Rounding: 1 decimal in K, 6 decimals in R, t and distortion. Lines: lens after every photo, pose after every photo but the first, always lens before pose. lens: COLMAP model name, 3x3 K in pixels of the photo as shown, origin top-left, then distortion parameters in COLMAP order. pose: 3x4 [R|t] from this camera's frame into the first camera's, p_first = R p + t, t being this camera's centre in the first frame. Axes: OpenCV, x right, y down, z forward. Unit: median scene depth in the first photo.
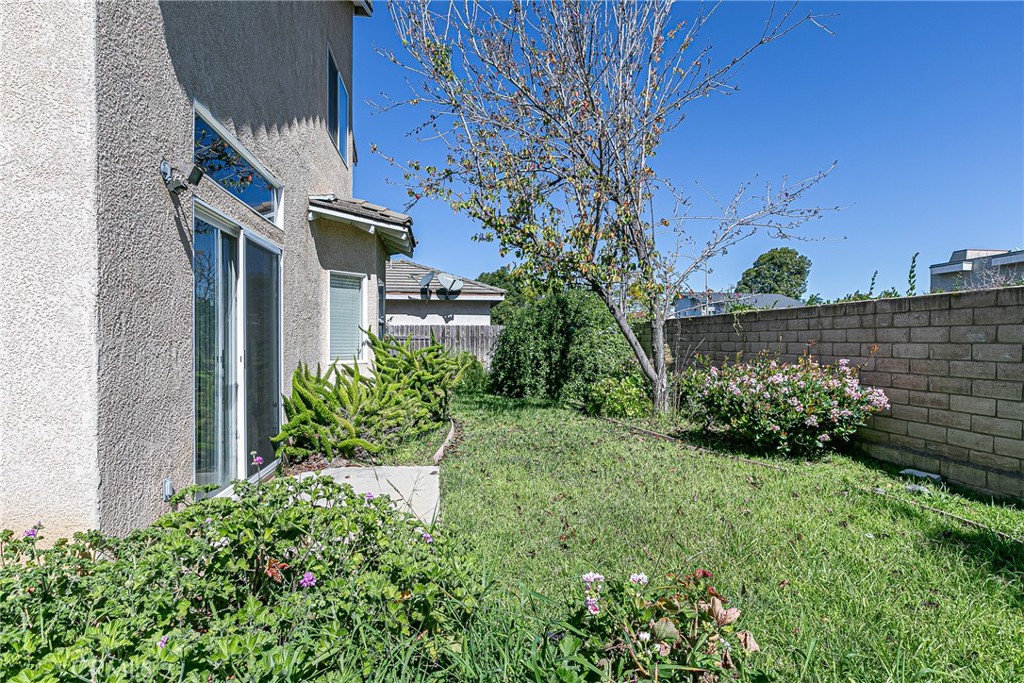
lens RADIAL K [[501.9, 0, 511.8], [0, 501.9, 340.6], [0, 0, 1]] dist [-0.002616, 0.000622]
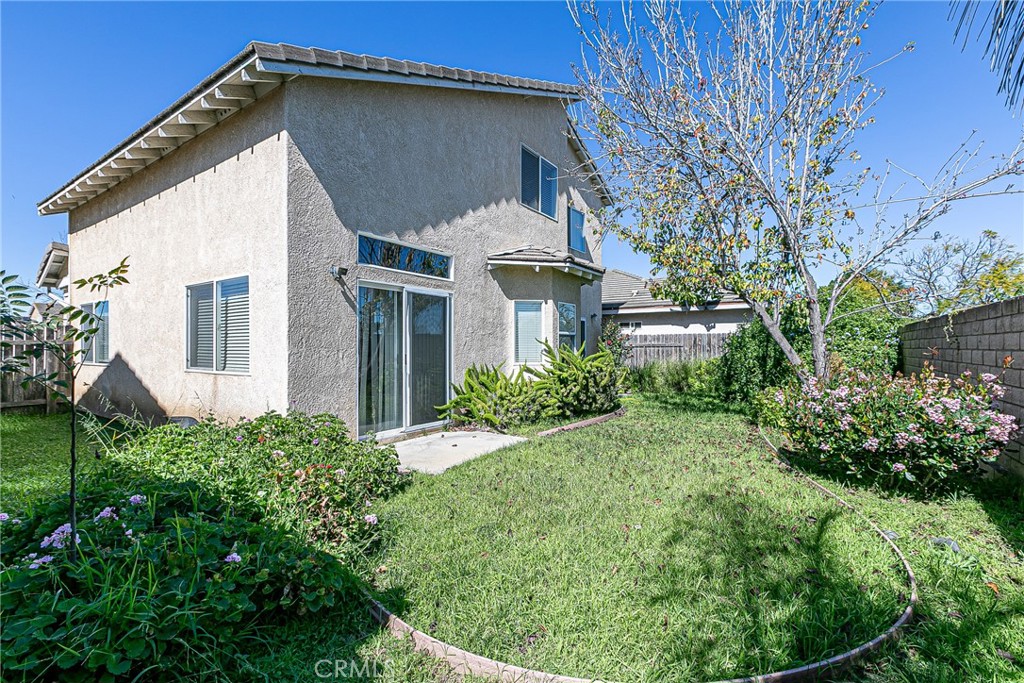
lens RADIAL K [[447.9, 0, 518.5], [0, 447.9, 345.6], [0, 0, 1]] dist [0.001083, 0.000041]
pose [[0.749997, -0.005093, -0.661422, 0.475645], [0.002524, 0.999985, -0.004838, -0.002189], [0.661436, 0.001959, 0.749999, 0.031664]]
